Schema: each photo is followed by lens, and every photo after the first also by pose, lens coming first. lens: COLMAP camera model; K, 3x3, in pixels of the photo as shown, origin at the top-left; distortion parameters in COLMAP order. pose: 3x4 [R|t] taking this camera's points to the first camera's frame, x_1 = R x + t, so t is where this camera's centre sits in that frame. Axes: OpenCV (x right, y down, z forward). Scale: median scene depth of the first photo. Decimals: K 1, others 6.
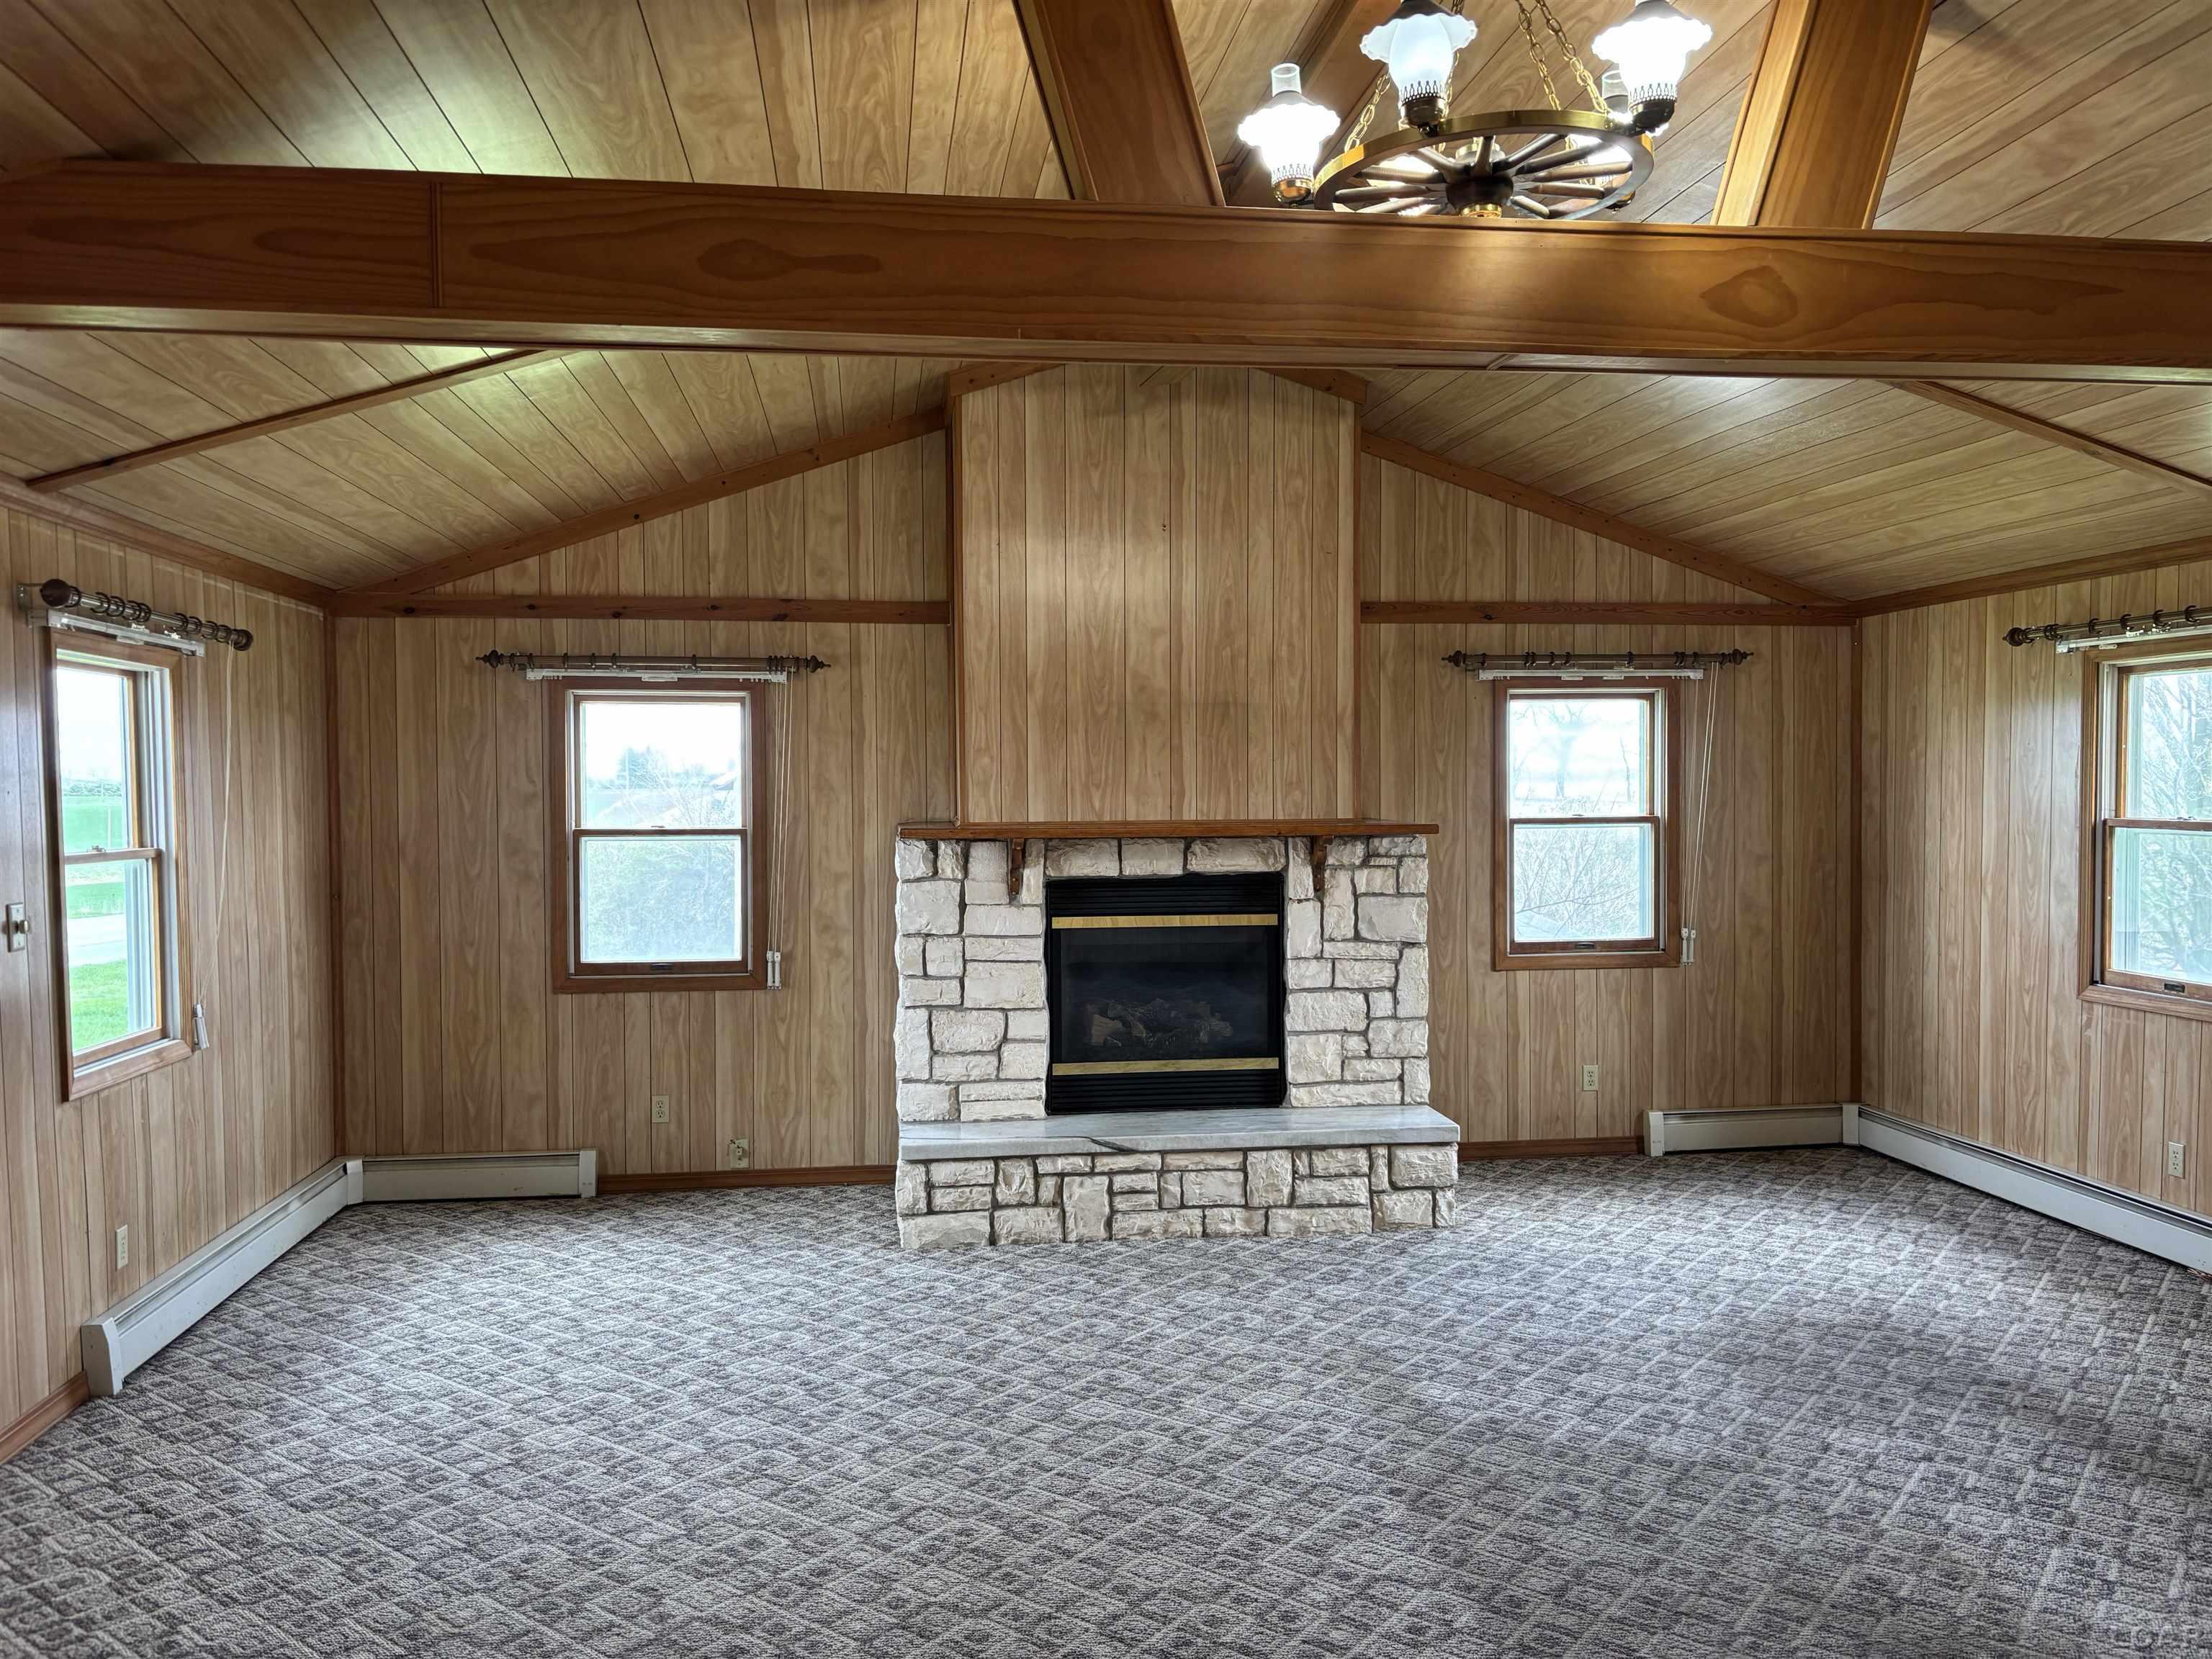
lens RADIAL K [[1669.8, 0, 1080.4], [0, 1669.8, 818.5], [0, 0, 1]] dist [0.052456, -0.066813]
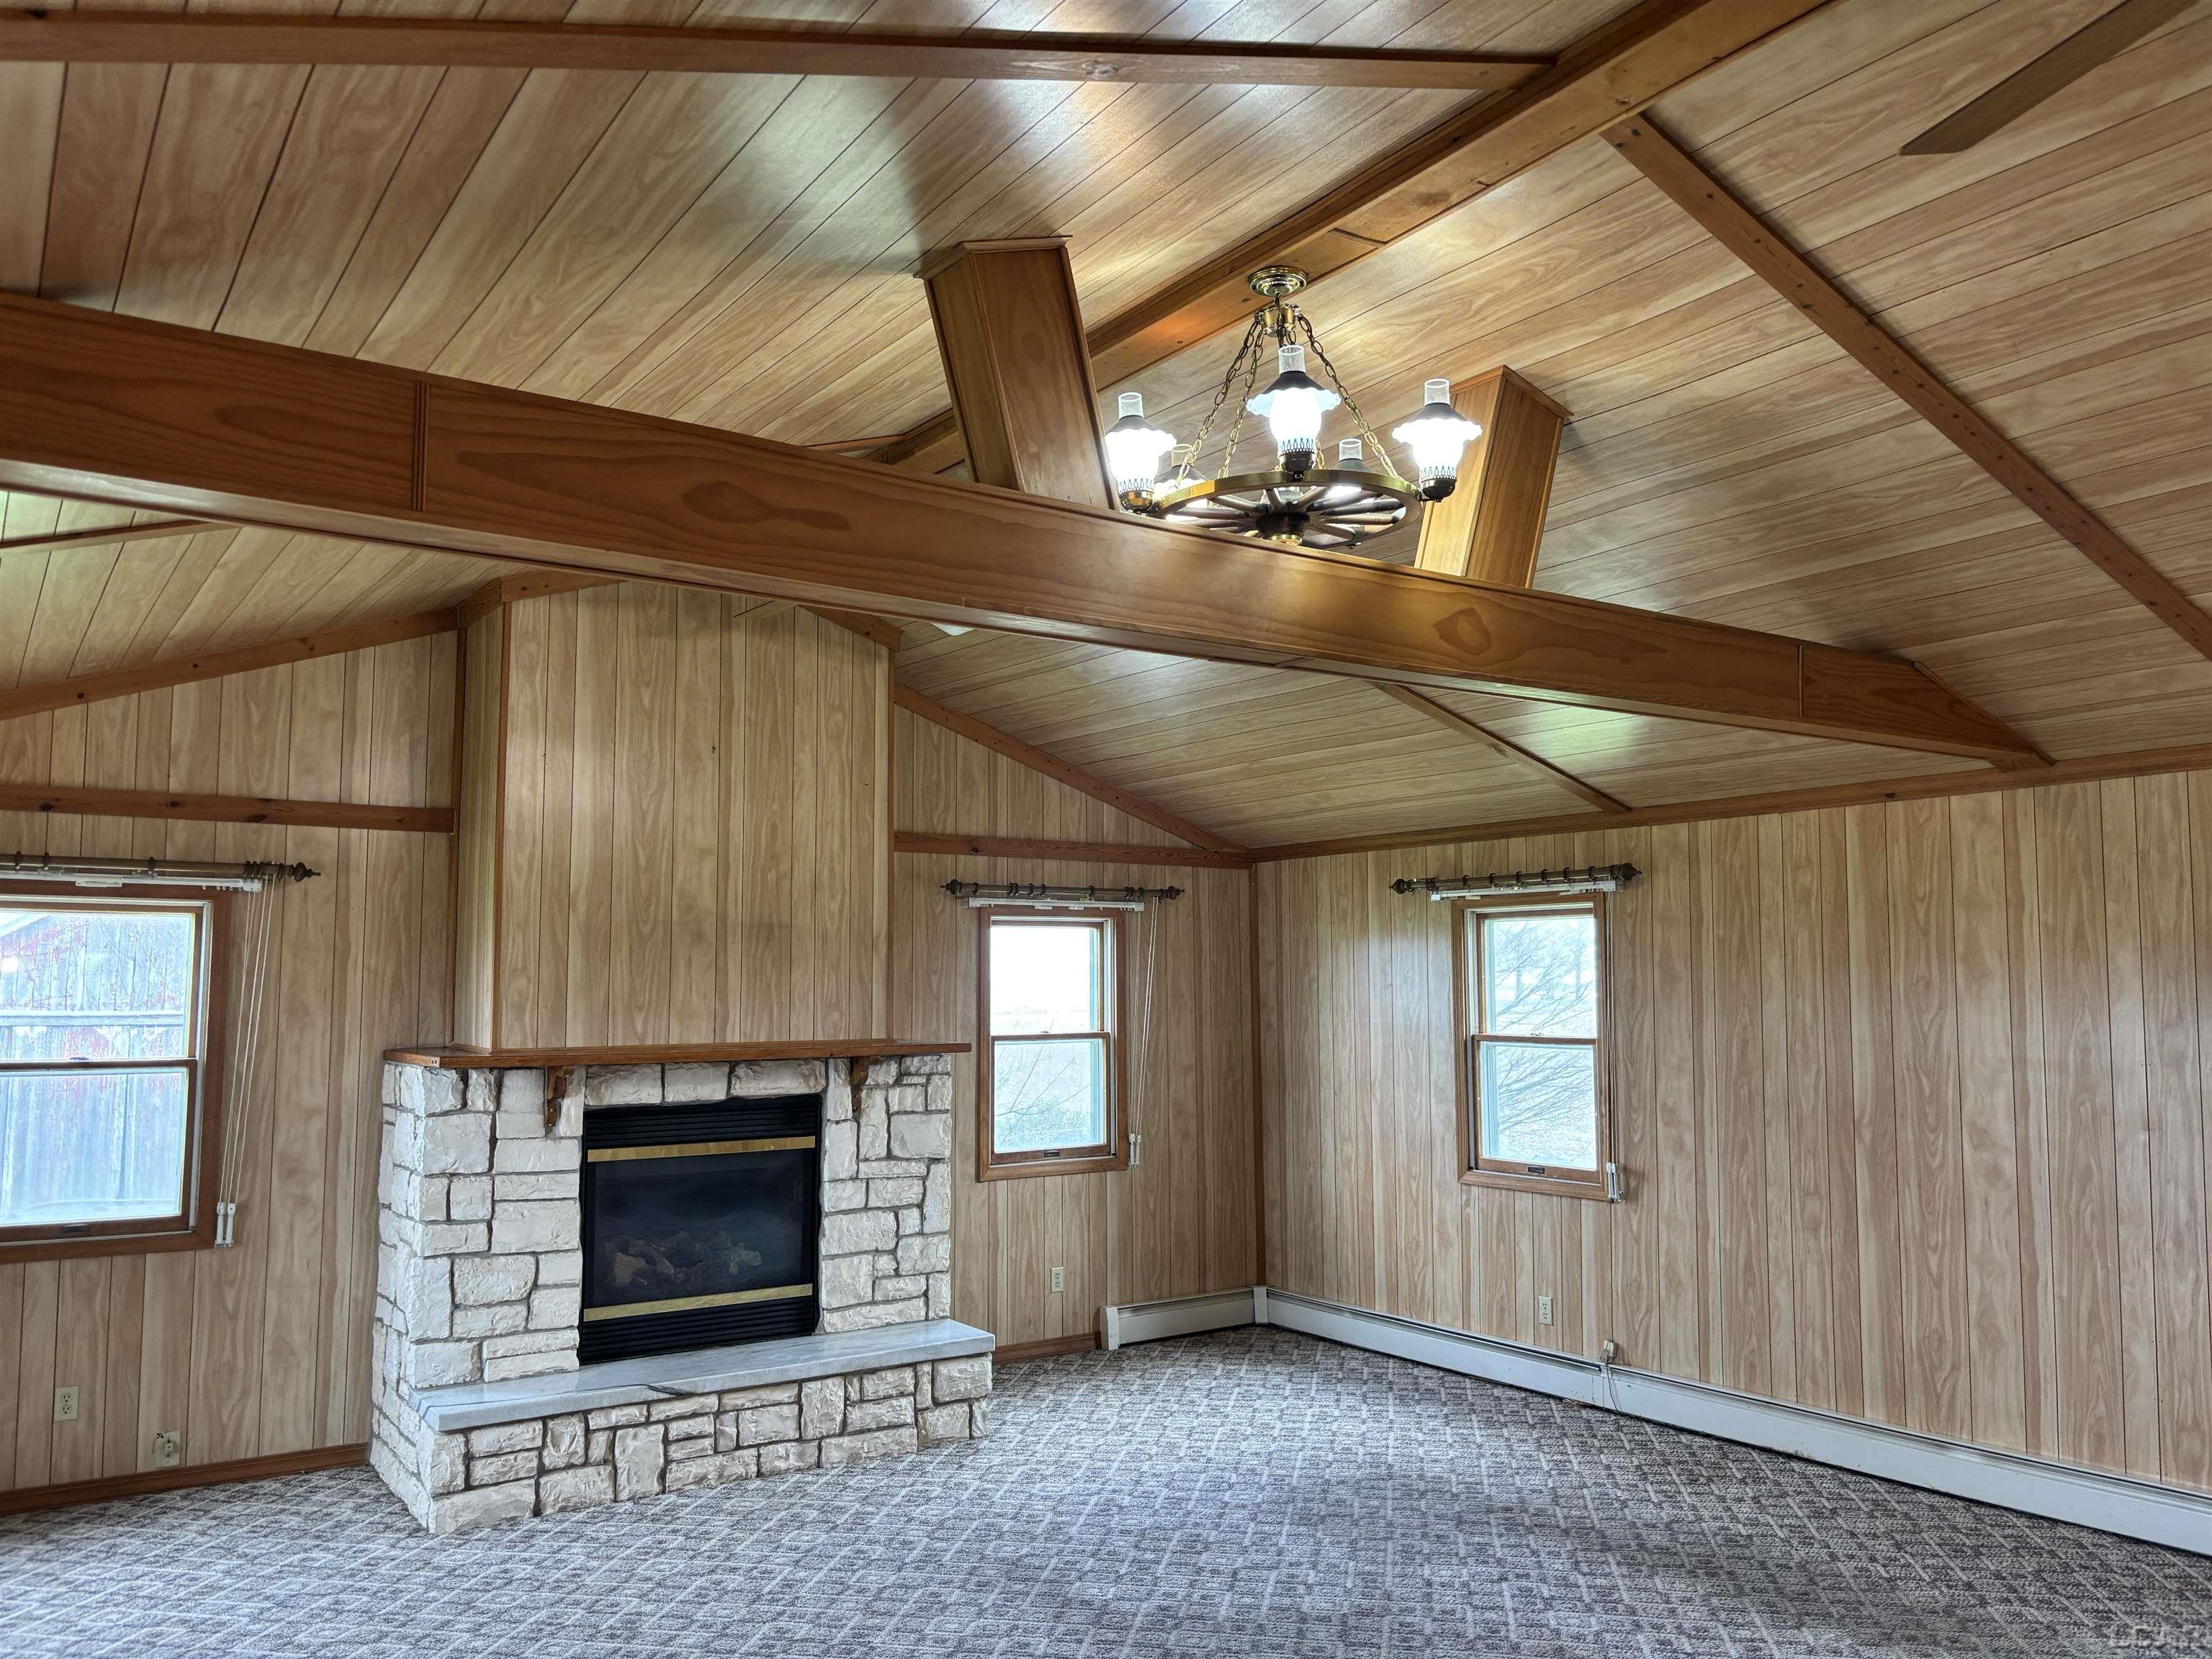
lens RADIAL K [[1666.5, 0, 1106.0], [0, 1666.5, 829.5], [0, 0, 1]] dist [0.044905, -0.065803]
pose [[0.893128, 0.046294, 0.447415, -0.186424], [0.007827, 0.992940, -0.118363, -0.005905], [-0.449735, 0.109215, 0.886459, 0.008276]]
